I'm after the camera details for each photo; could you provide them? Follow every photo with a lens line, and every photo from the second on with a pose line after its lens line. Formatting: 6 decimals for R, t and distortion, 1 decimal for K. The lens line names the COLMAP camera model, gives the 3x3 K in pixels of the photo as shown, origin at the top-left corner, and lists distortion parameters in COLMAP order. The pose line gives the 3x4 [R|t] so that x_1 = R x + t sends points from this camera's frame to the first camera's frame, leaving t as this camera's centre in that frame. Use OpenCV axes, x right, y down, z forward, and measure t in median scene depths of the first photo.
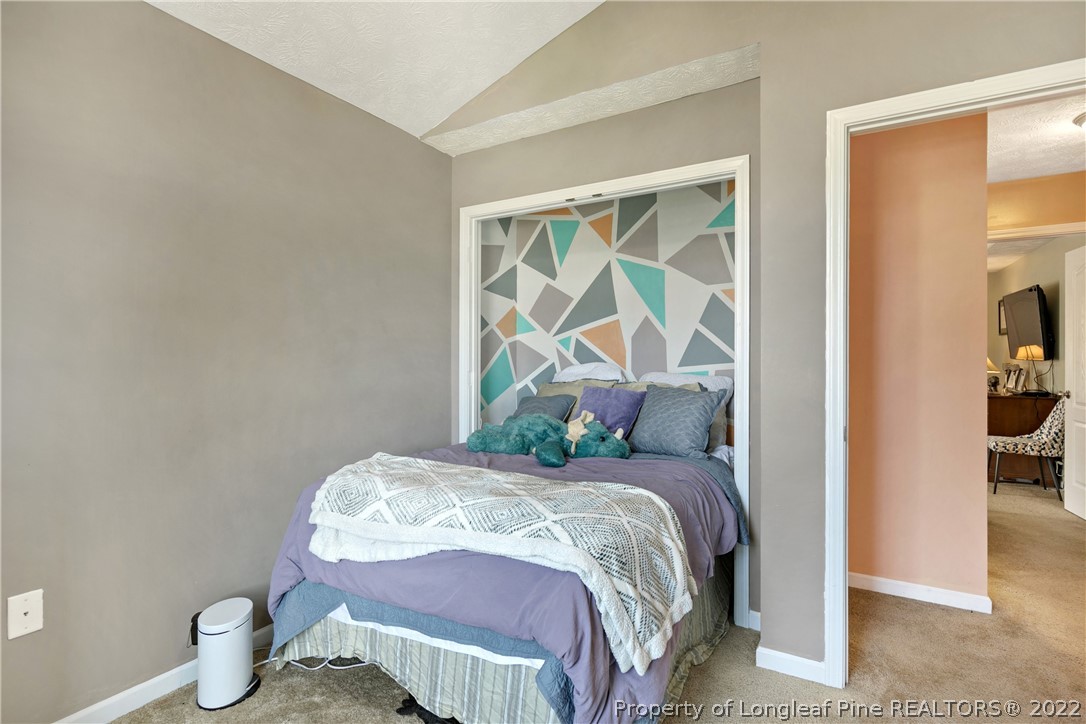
lens RADIAL K [[534.8, 0, 537.9], [0, 534.8, 360.6], [0, 0, 1]] dist [0.009398, -0.007741]
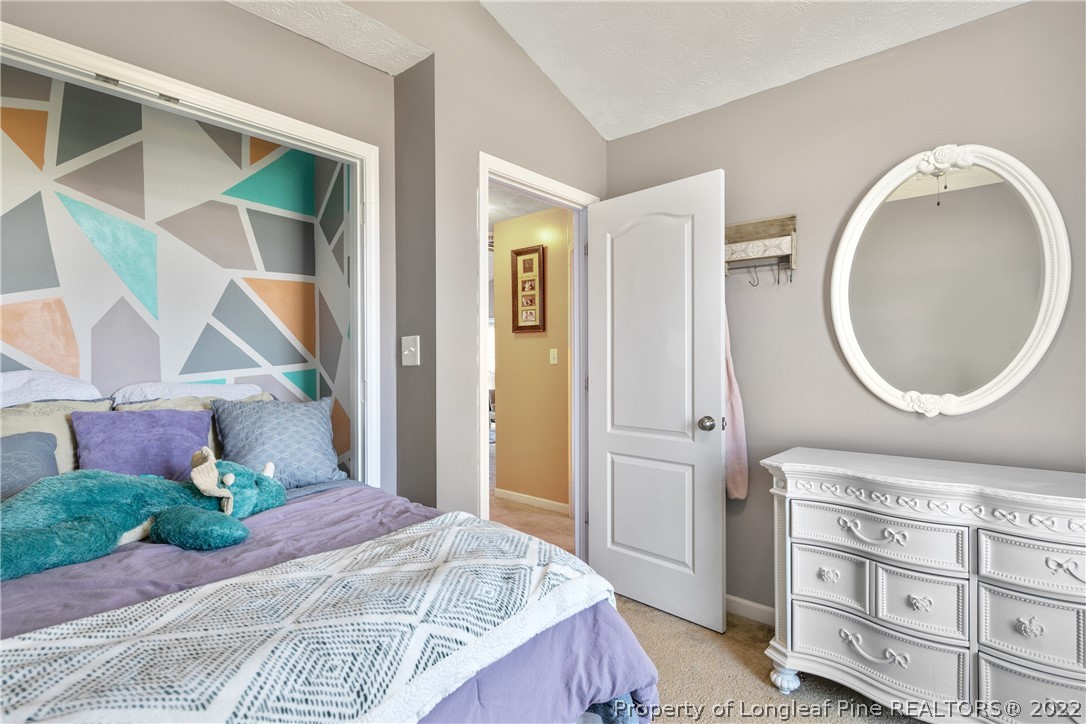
lens RADIAL K [[534.8, 0, 537.9], [0, 534.8, 360.1], [0, 0, 1]] dist [0.009398, -0.007741]
pose [[0.175638, -0.001497, 0.984454, -0.365377], [0.008054, 0.999968, 0.000083, -0.003450], [-0.984422, 0.007914, 0.175644, 0.411450]]
